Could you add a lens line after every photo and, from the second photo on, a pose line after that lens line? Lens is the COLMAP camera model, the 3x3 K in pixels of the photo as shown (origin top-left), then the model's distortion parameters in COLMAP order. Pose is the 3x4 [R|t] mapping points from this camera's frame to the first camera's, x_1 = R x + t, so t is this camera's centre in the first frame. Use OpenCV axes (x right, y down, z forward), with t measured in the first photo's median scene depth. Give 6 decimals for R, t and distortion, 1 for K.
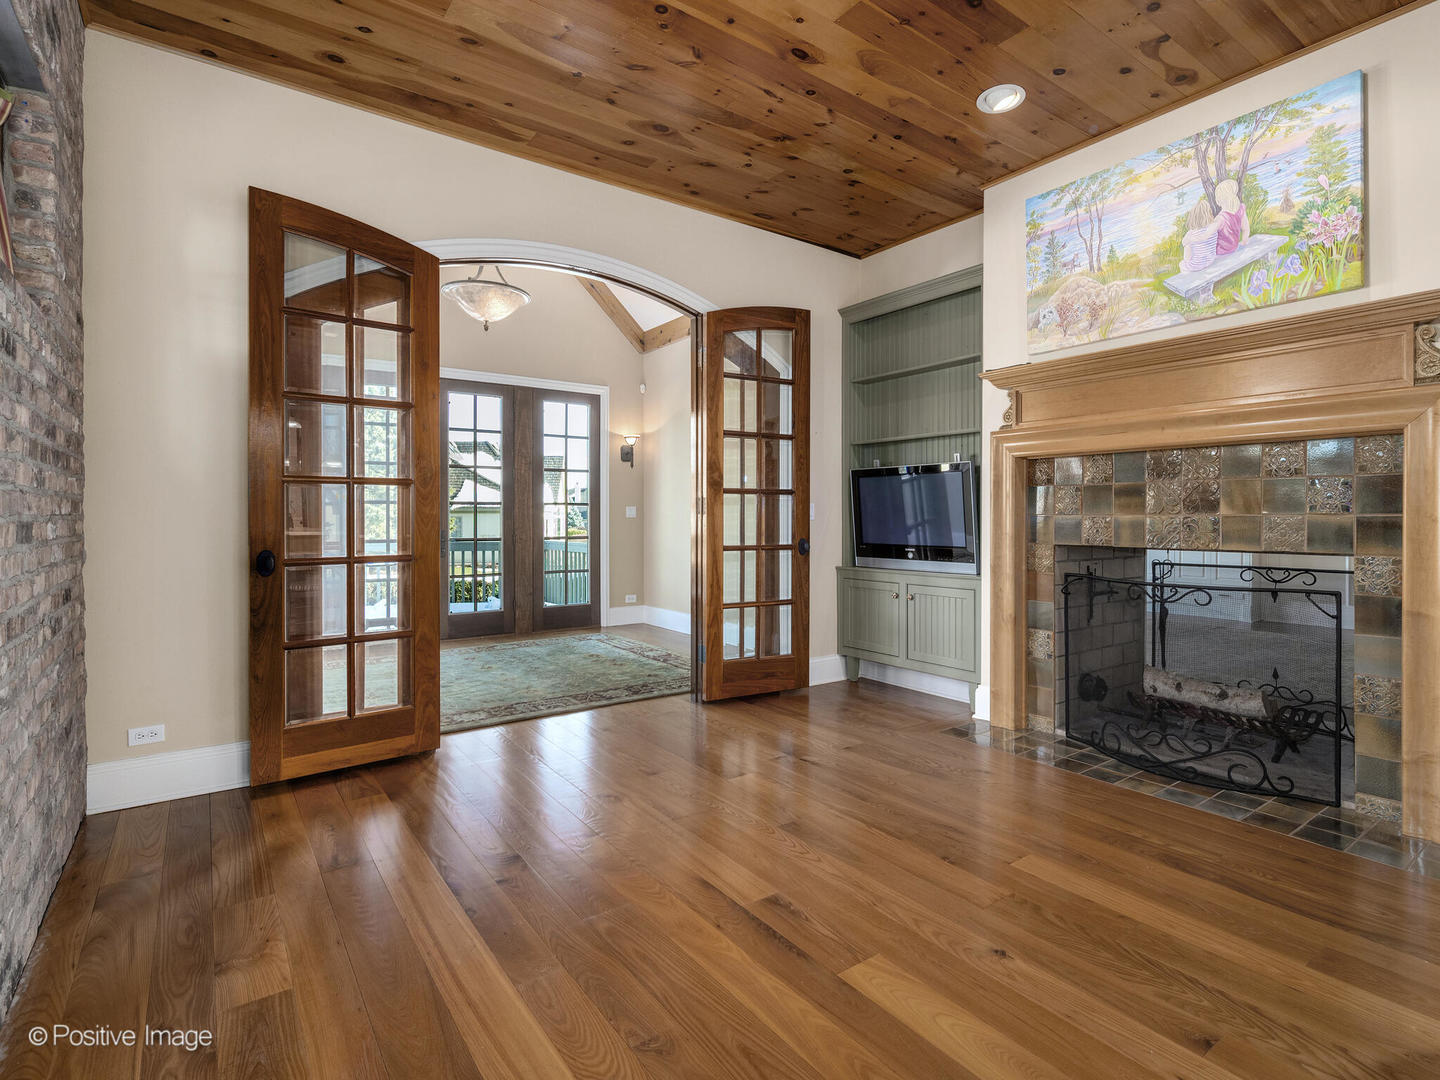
lens RADIAL K [[707.9, 0, 721.3], [0, 707.9, 520.6], [0, 0, 1]] dist [0.000592, 0.000107]
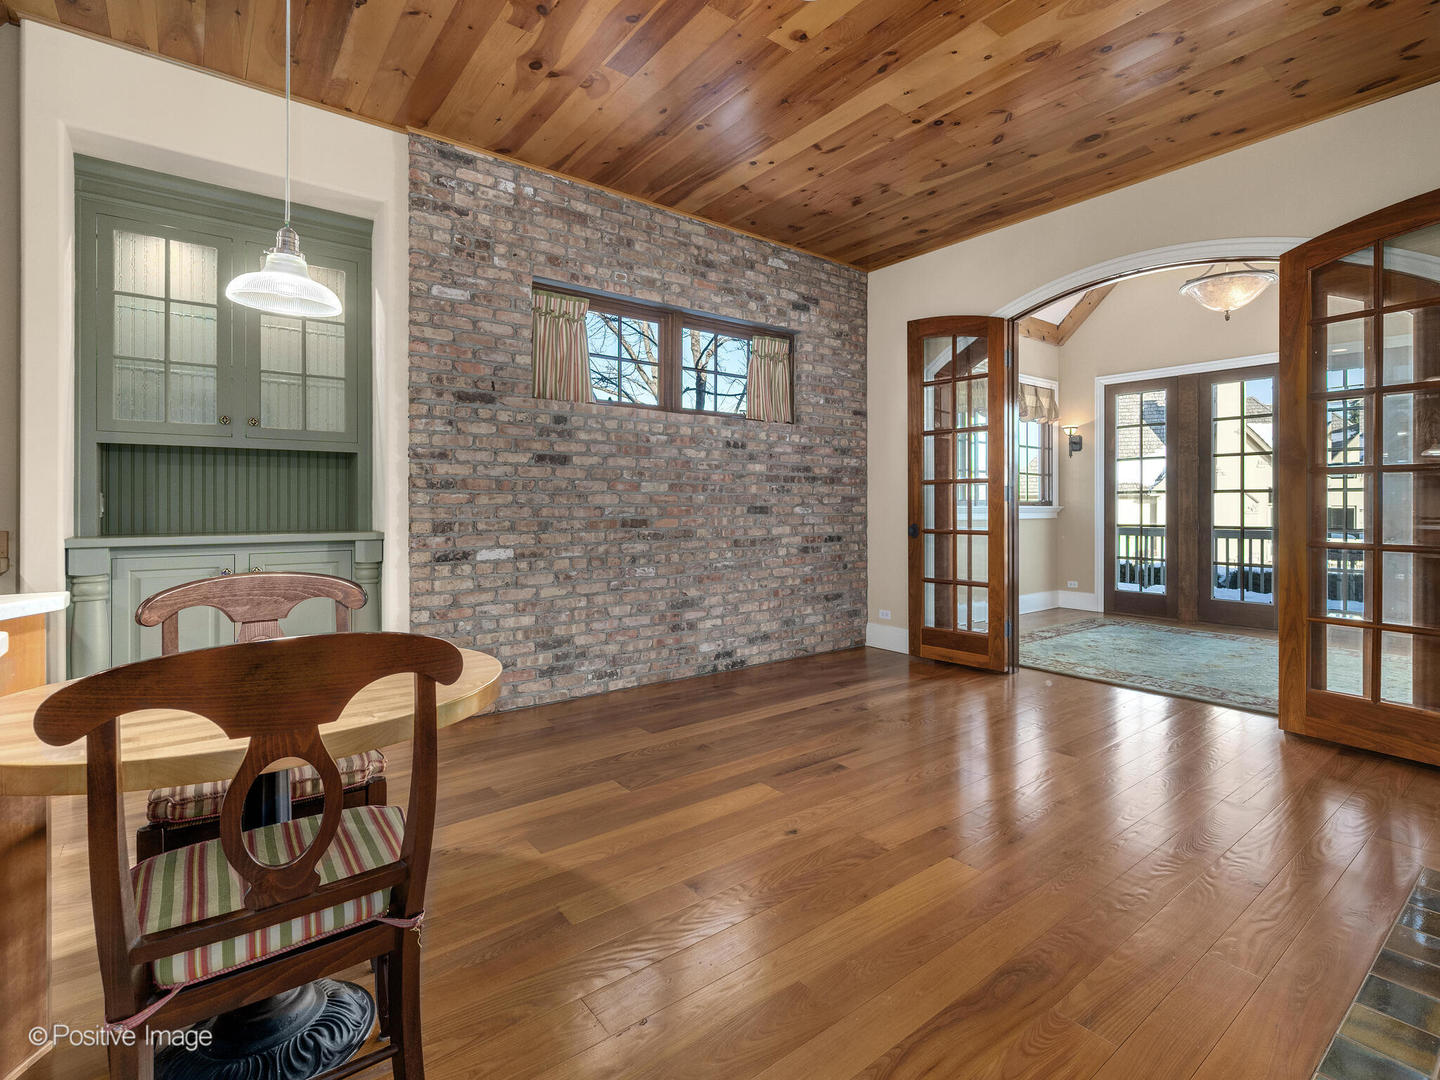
lens RADIAL K [[681.1, 0, 783.7], [0, 681.1, 505.2], [0, 0, 1]] dist [0.001563, 0.000582]
pose [[0.055263, 0.006535, -0.998450, 0.944633], [-0.008338, 0.999947, 0.006084, -0.009589], [0.998437, 0.007989, 0.055314, 0.511683]]
